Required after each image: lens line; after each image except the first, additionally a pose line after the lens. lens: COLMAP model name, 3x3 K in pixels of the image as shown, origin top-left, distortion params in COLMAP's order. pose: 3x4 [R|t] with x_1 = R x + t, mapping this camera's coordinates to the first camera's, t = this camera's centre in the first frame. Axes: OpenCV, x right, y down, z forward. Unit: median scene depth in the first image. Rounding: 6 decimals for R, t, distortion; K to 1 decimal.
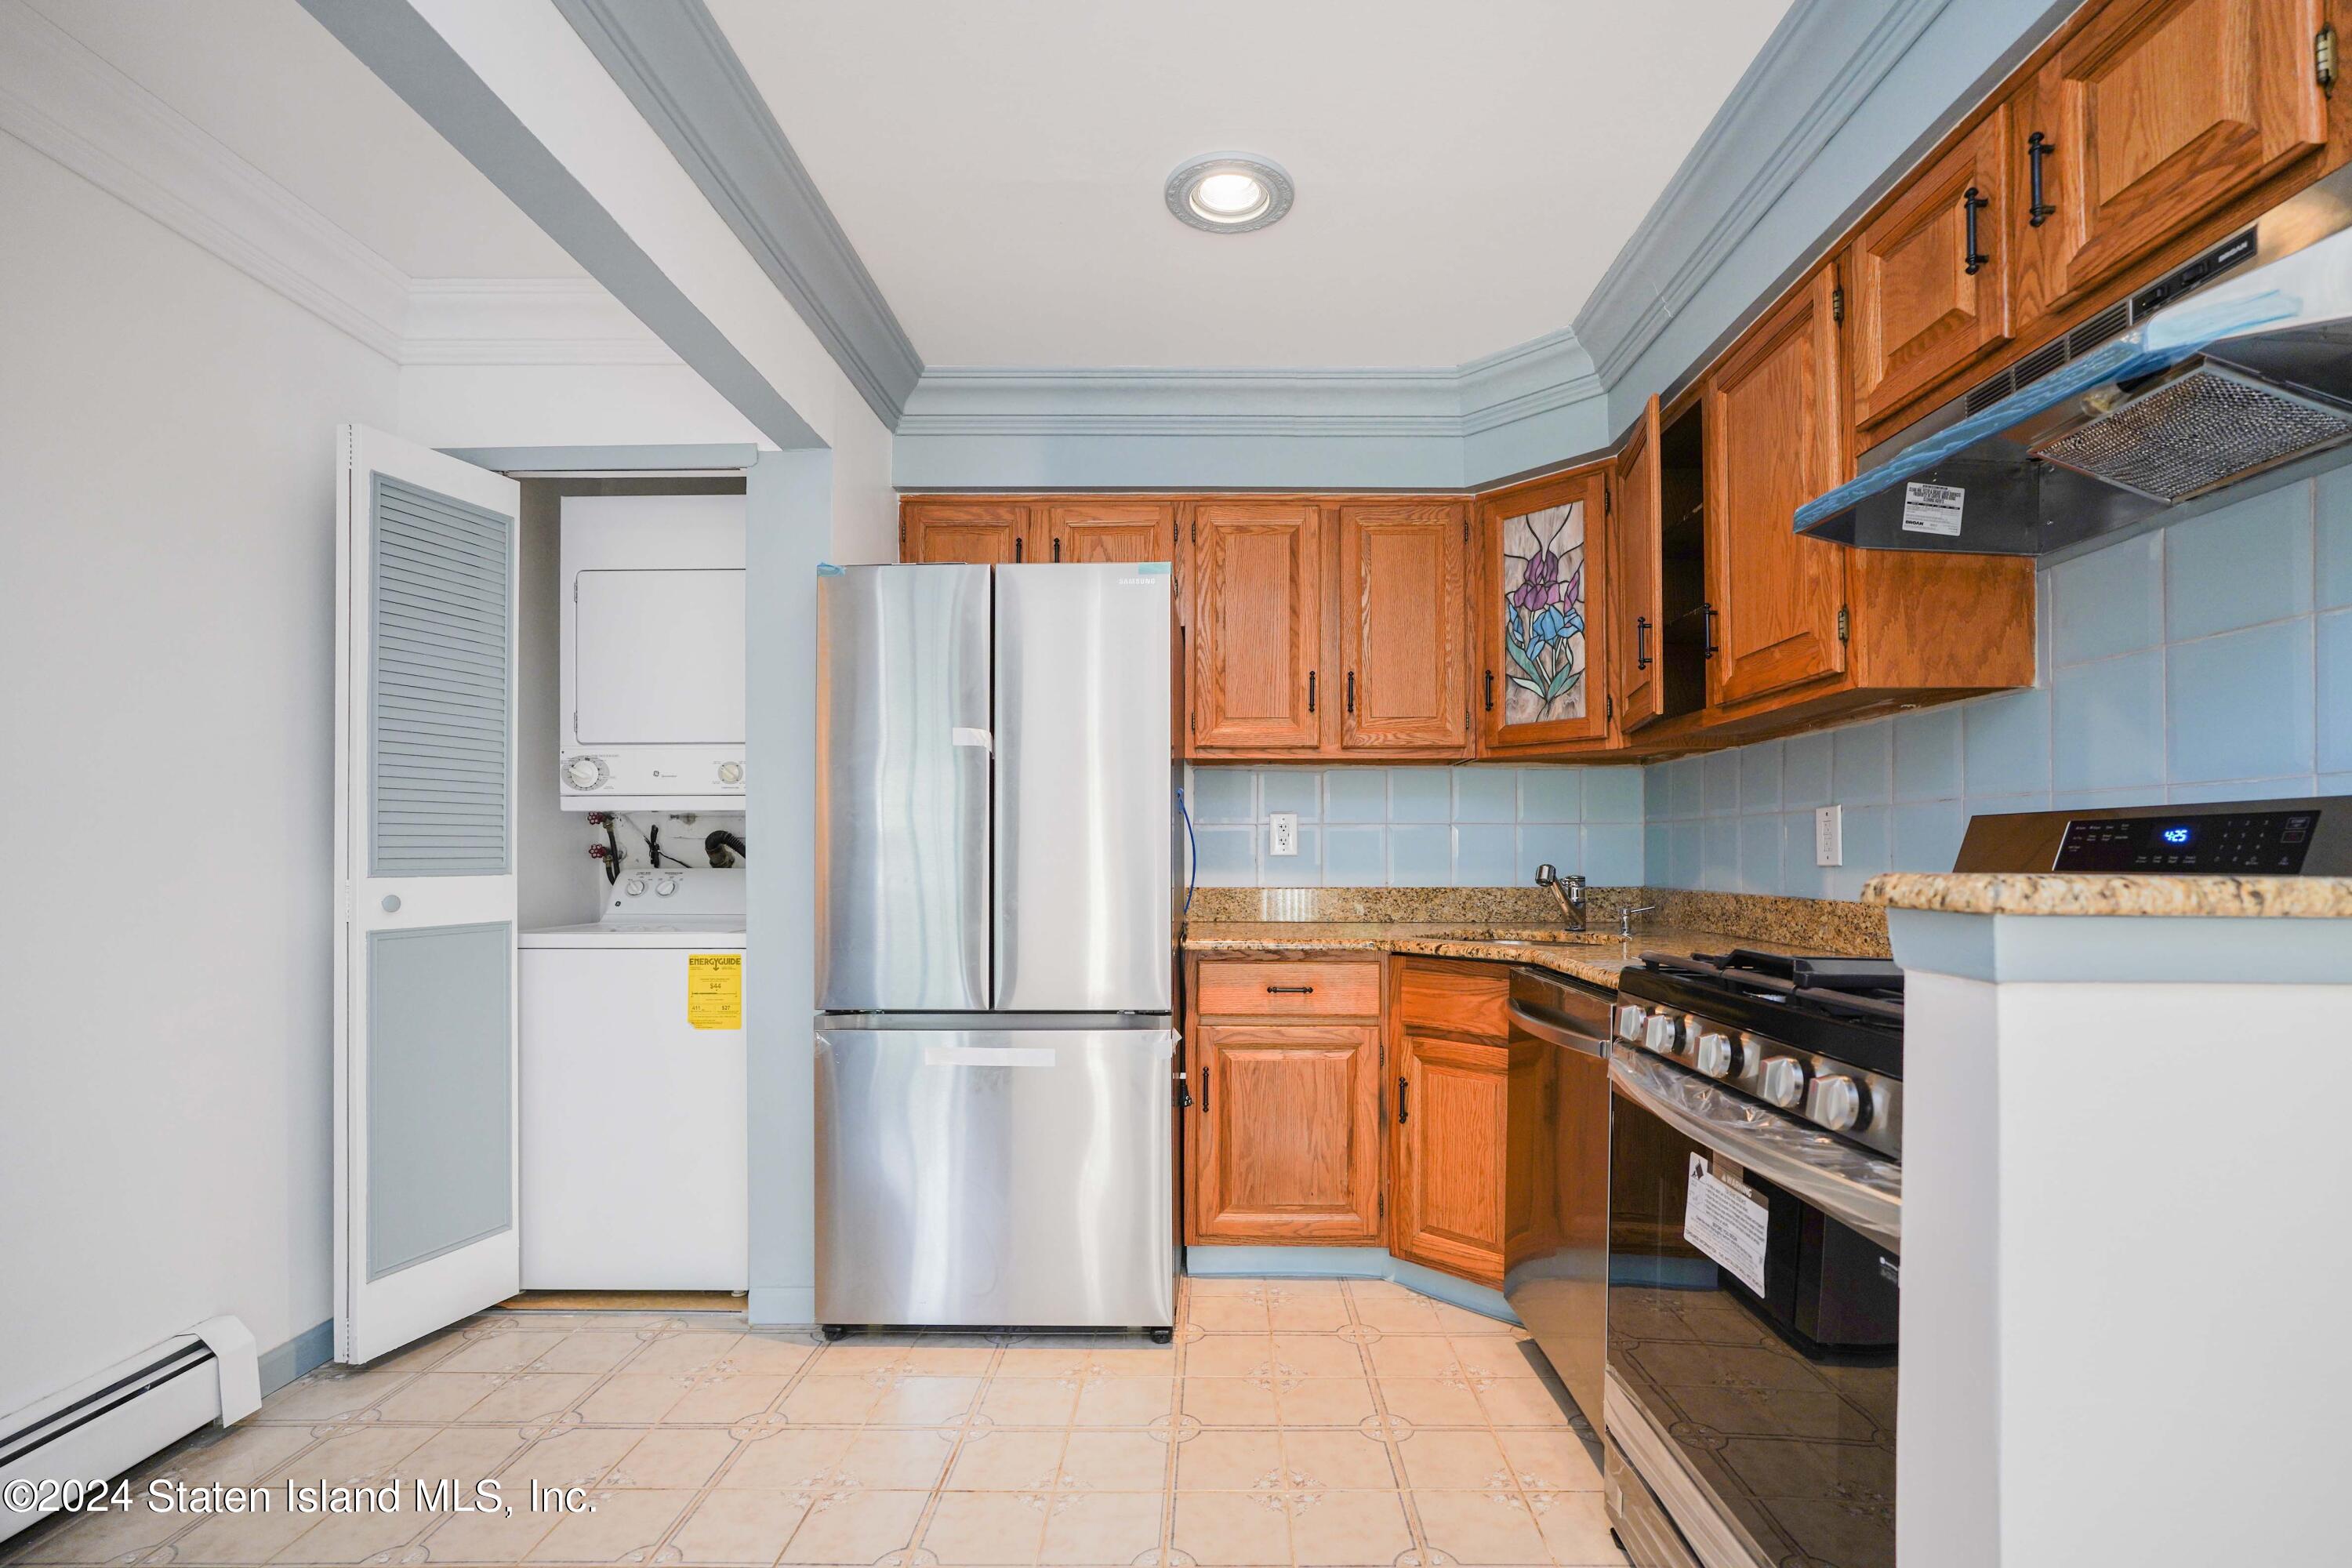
lens RADIAL K [[1068.1, 0, 1221.1], [0, 1068.1, 843.4], [0, 0, 1]] dist [-0.002002, 0.009508]
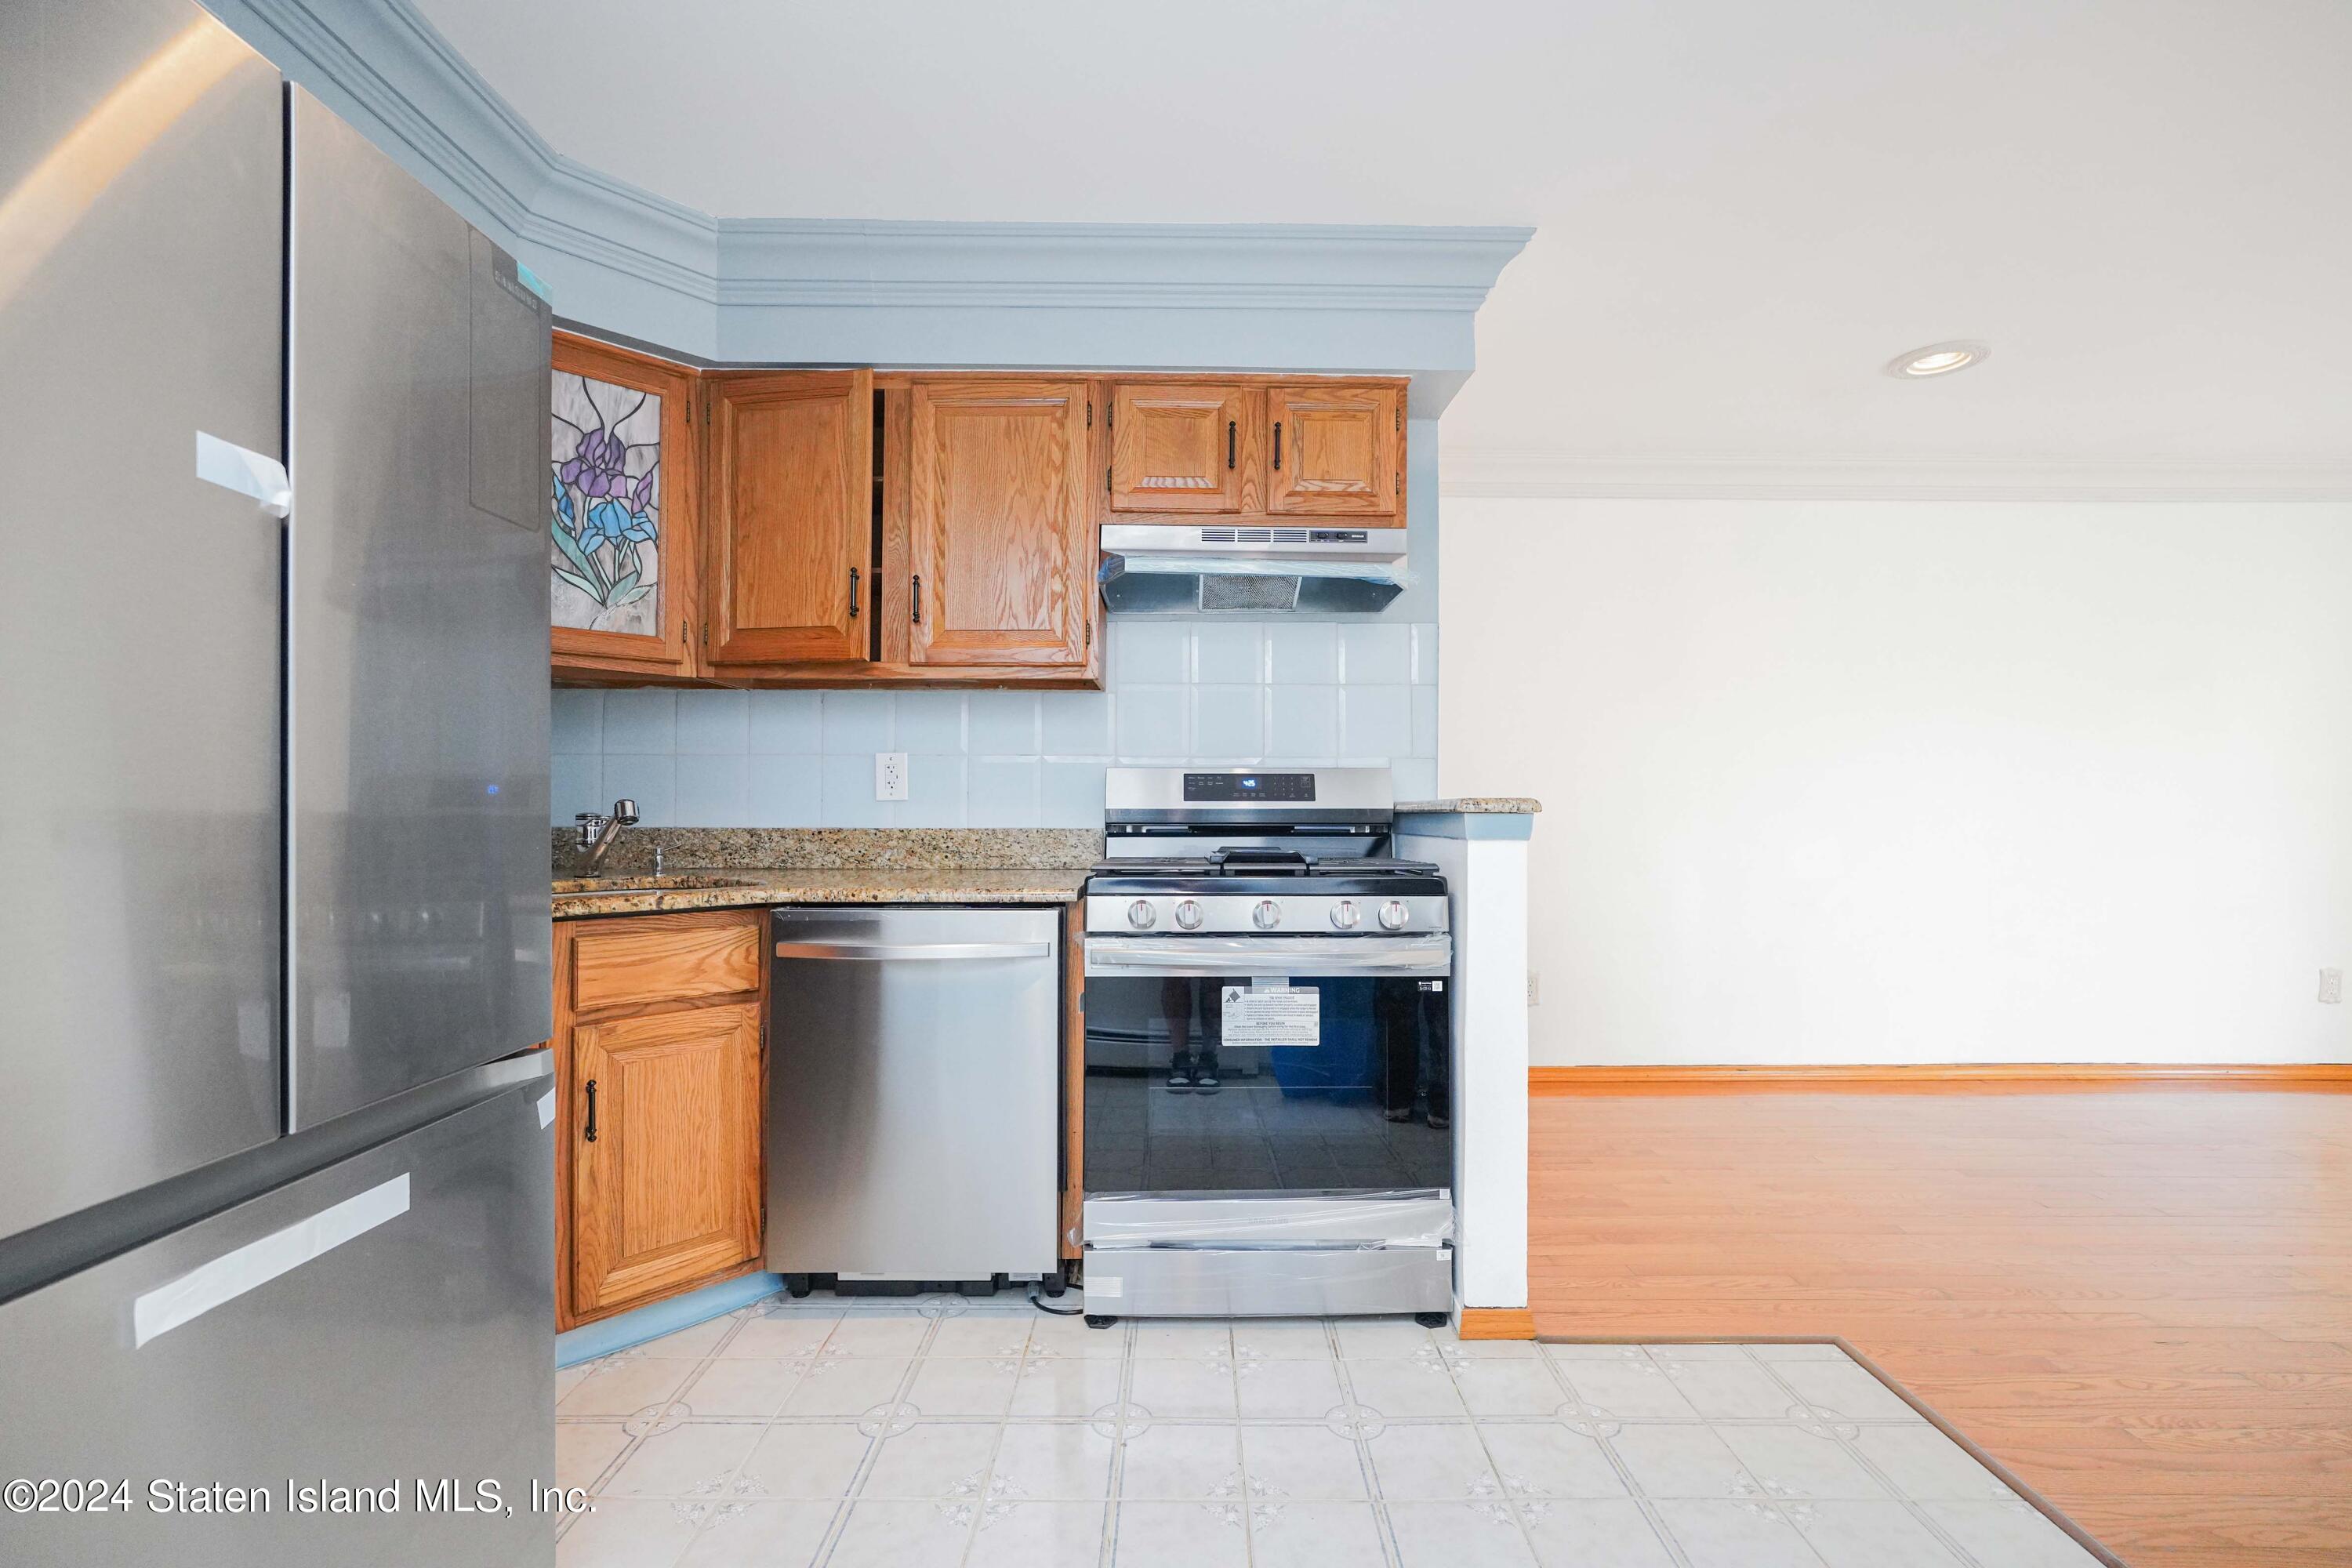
lens RADIAL K [[1044.1, 0, 1176.0], [0, 1044.1, 784.0], [0, 0, 1]] dist [-0.016769, 0.007247]
pose [[-0.004200, 0.020817, 0.999774, -0.541810], [-0.013686, 0.999688, -0.020873, 0.018944], [-0.999898, -0.013771, -0.003914, 0.568123]]
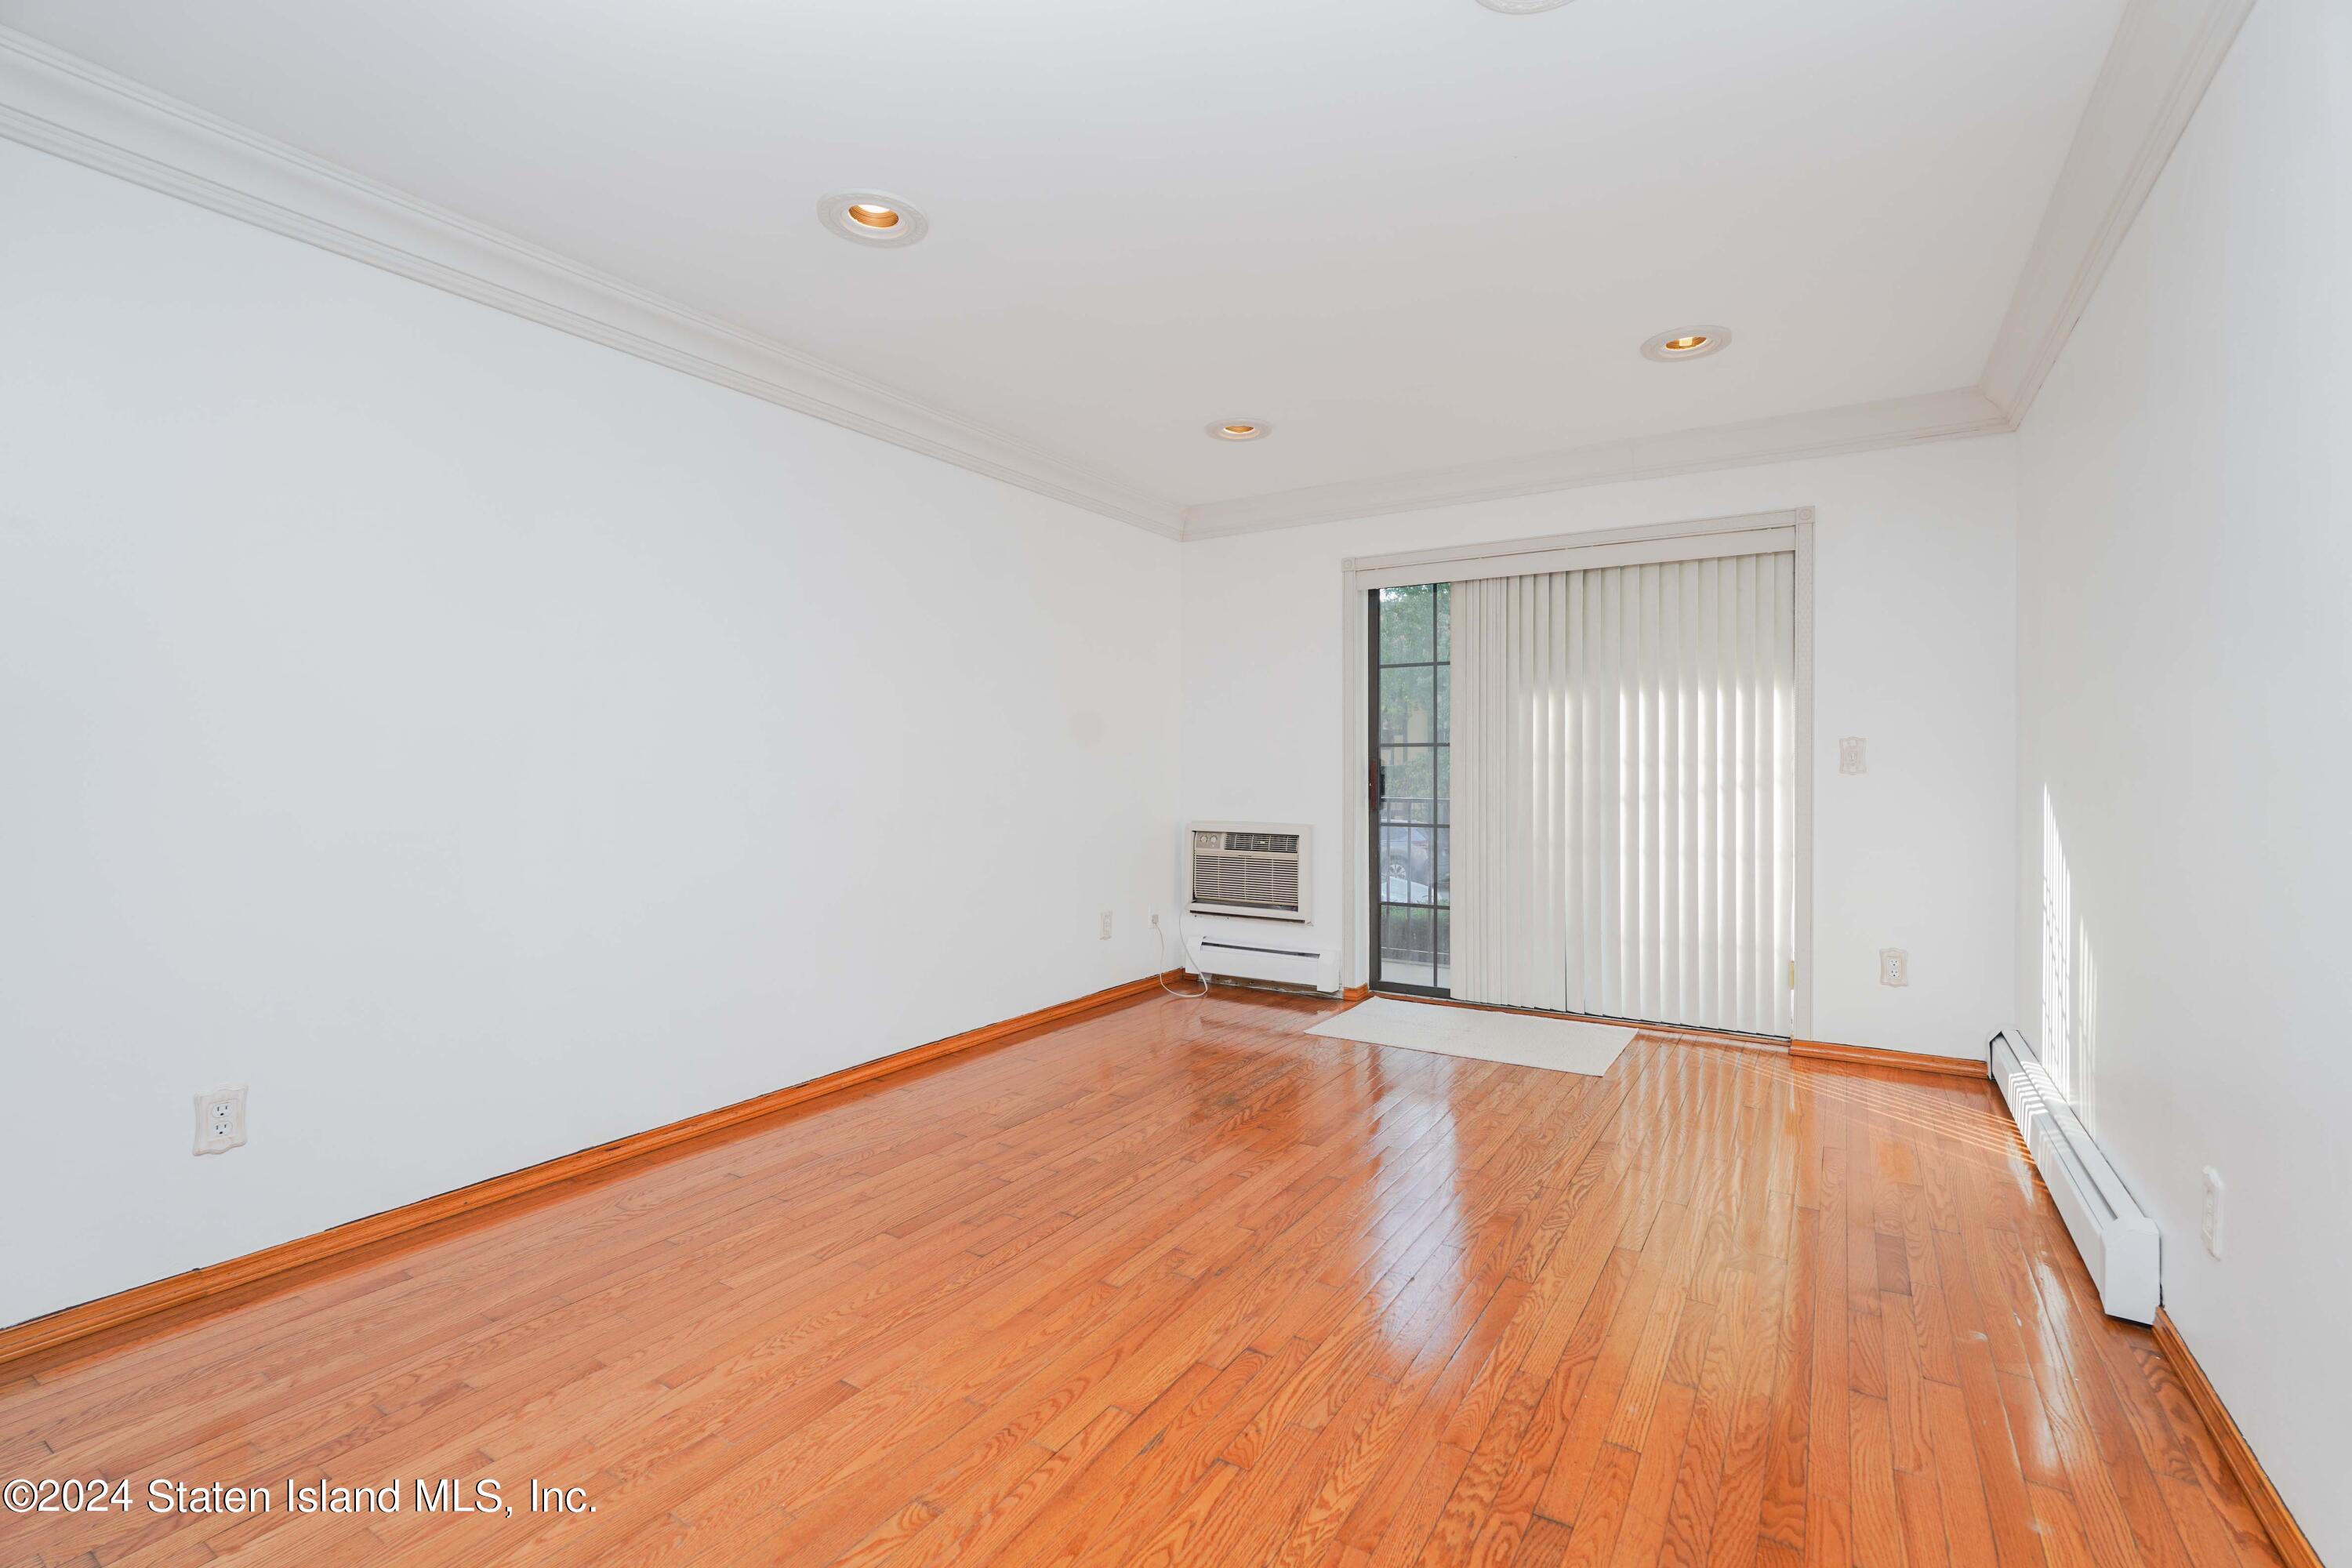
lens RADIAL K [[1053.1, 0, 1199.5], [0, 1053.1, 760.7], [0, 0, 1]] dist [-0.023881, 0.009580]
pose [[-0.854202, 0.004237, 0.519924, -0.134936], [-0.005237, 0.999846, -0.016752, 0.003938], [-0.519915, -0.017032, -0.854048, 0.360084]]
